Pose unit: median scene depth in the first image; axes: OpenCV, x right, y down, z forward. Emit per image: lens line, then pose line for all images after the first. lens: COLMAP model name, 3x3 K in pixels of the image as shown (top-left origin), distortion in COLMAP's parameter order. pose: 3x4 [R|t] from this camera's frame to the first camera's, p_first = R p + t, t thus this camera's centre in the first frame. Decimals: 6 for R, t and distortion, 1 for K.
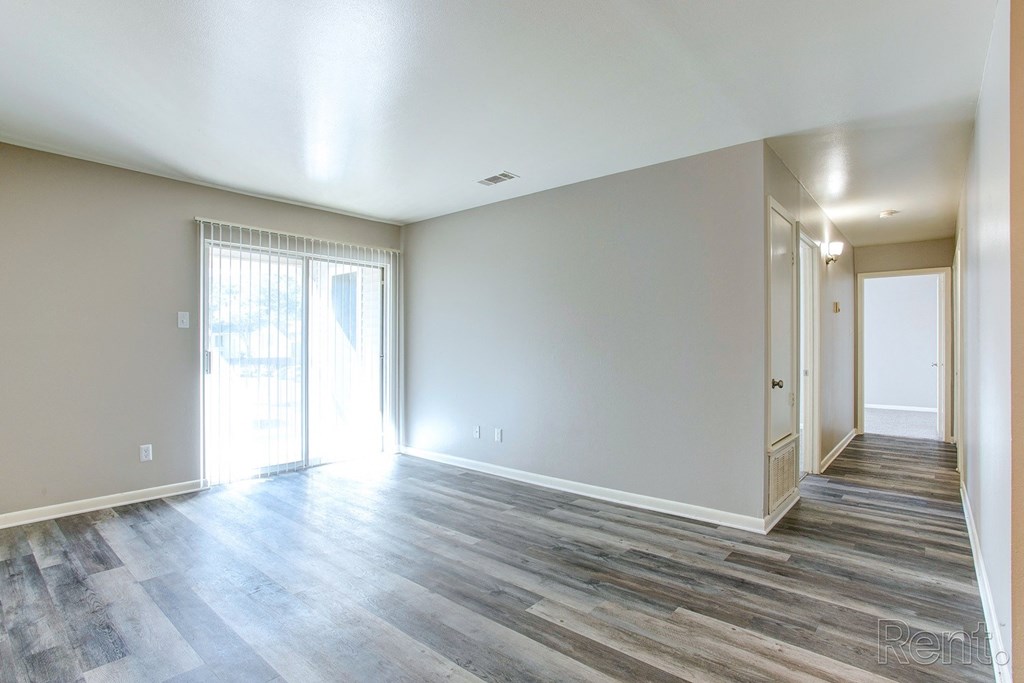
lens RADIAL K [[499.7, 0, 510.9], [0, 499.7, 347.0], [0, 0, 1]] dist [-0.035695, 0.008029]
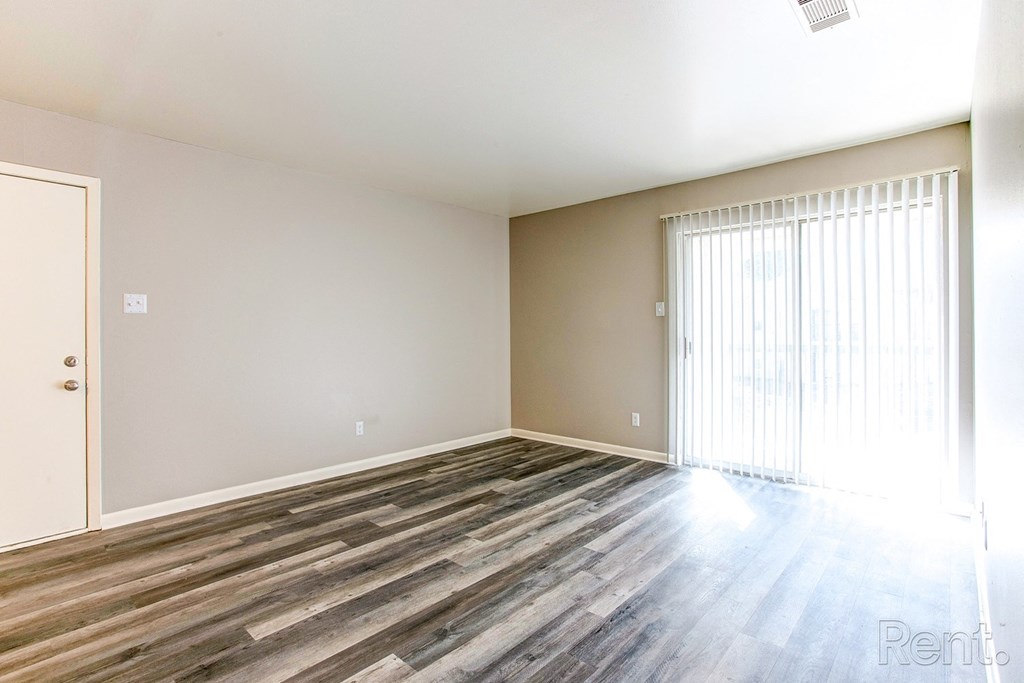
lens RADIAL K [[499.7, 0, 526.2], [0, 499.7, 327.6], [0, 0, 1]] dist [-0.035695, 0.008029]
pose [[-0.023820, -0.010707, -0.999659, 0.642294], [0.010440, 0.999885, -0.010959, -0.005066], [0.999662, -0.010697, -0.023706, 0.933491]]
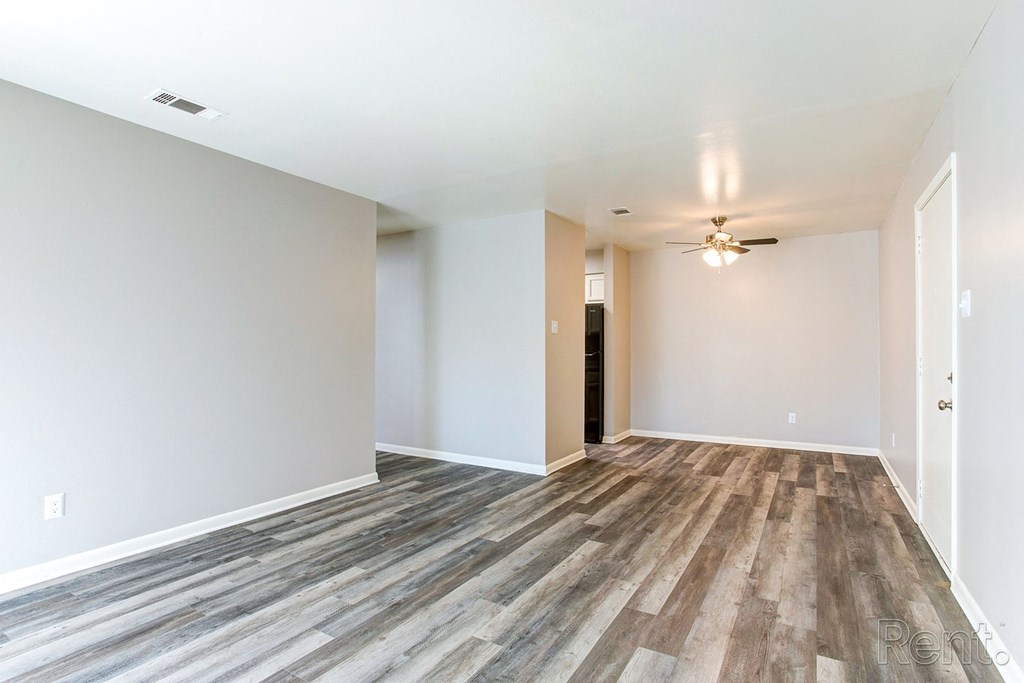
lens RADIAL K [[499.7, 0, 516.4], [0, 499.7, 342.9], [0, 0, 1]] dist [-0.035695, 0.008029]
pose [[-0.155484, 0.008893, 0.987798, -1.012630], [-0.001537, 0.999956, -0.009244, -0.008481], [-0.987837, -0.002955, -0.155464, 0.871015]]
